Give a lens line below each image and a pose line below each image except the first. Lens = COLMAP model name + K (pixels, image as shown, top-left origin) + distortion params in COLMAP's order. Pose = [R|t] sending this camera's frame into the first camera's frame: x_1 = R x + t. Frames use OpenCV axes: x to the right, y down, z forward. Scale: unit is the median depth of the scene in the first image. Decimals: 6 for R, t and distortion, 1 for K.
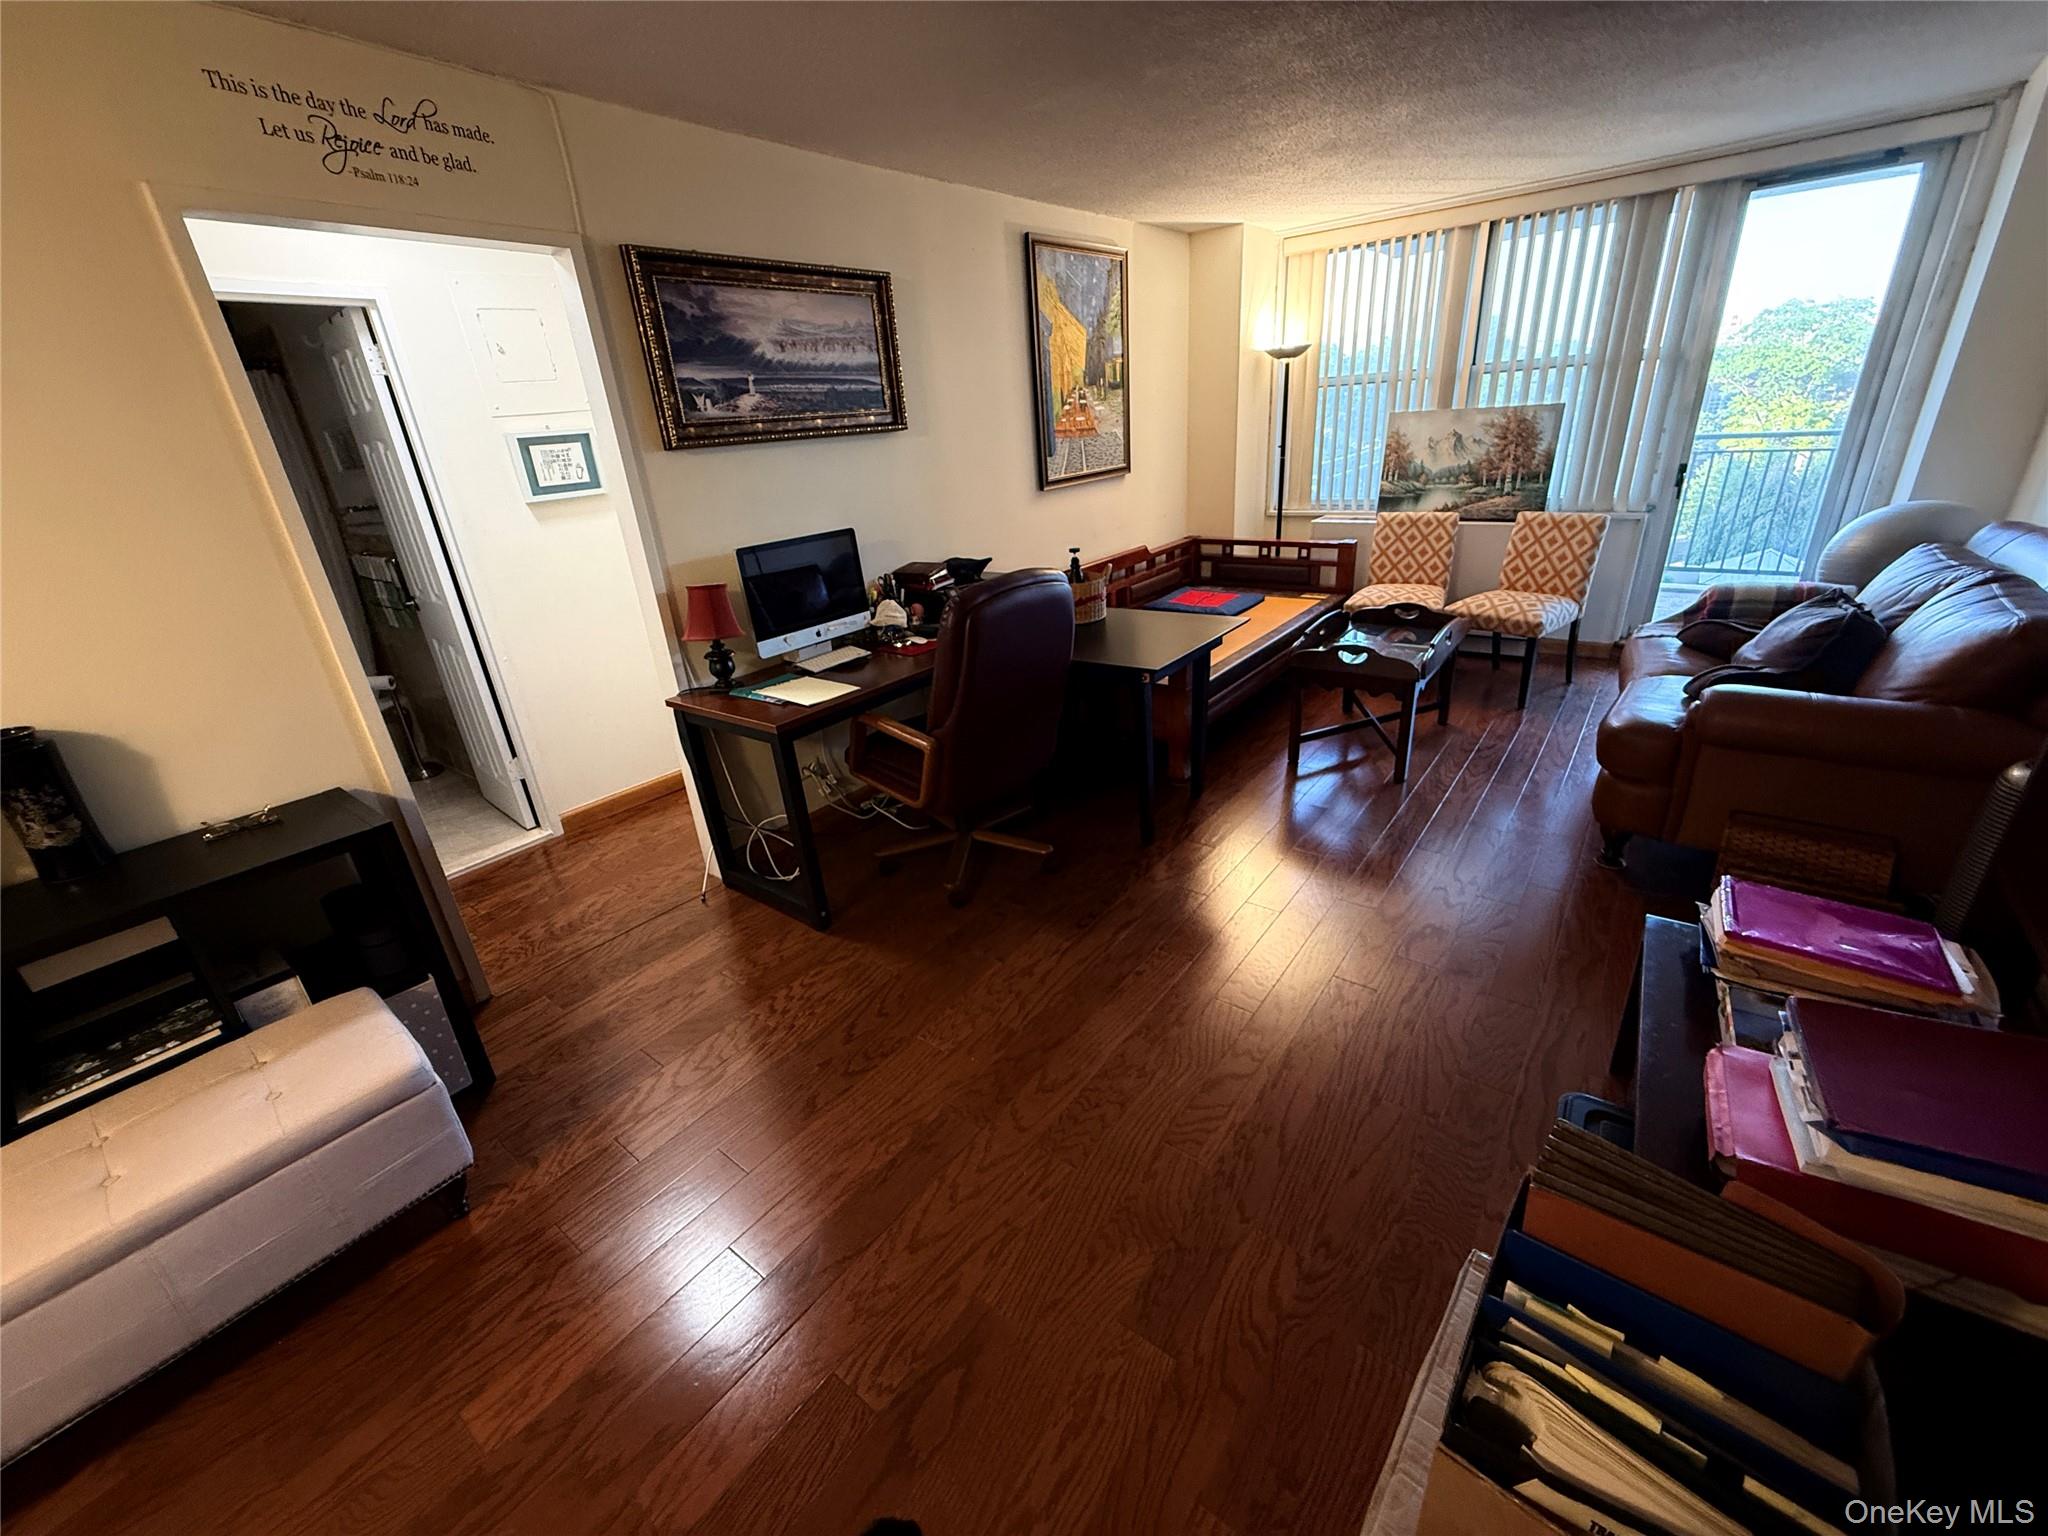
lens RADIAL K [[816.8, 0, 1019.0], [0, 816.8, 769.0], [0, 0, 1]] dist [-0.000073, -0.000254]
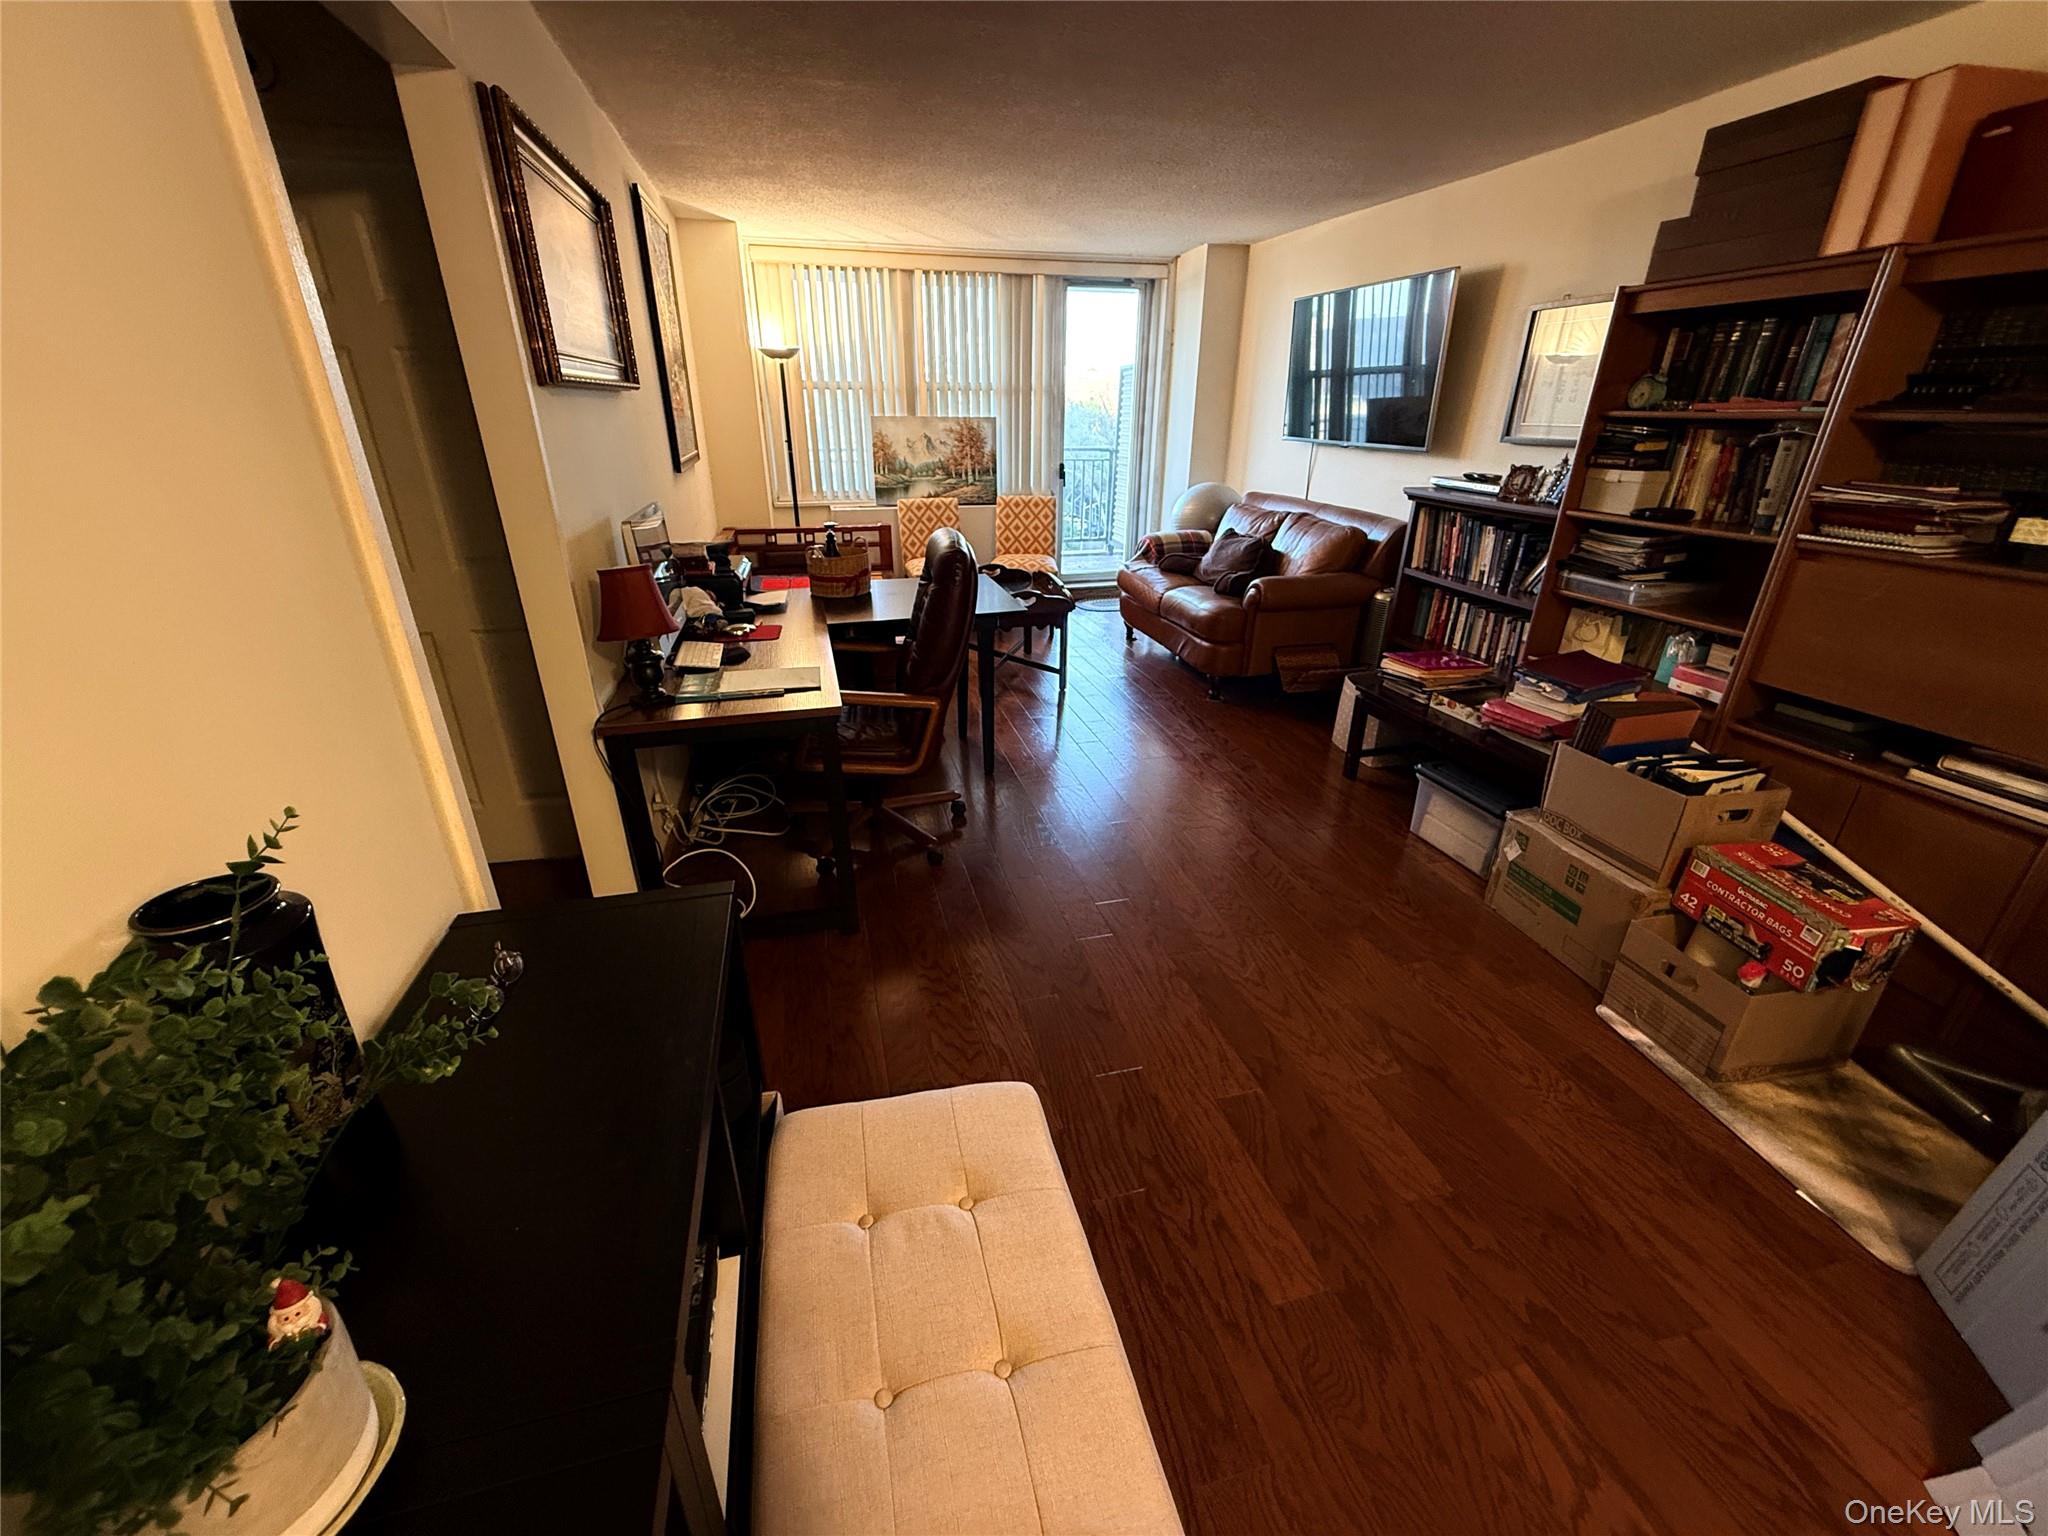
lens RADIAL K [[816.8, 0, 1019.0], [0, 816.8, 769.0], [0, 0, 1]] dist [-0.000073, -0.000254]
pose [[0.613474, -0.252398, 0.748295, -0.452577], [0.267576, 0.957936, 0.103742, -0.014127], [-0.743002, 0.136583, 0.655204, 0.146601]]
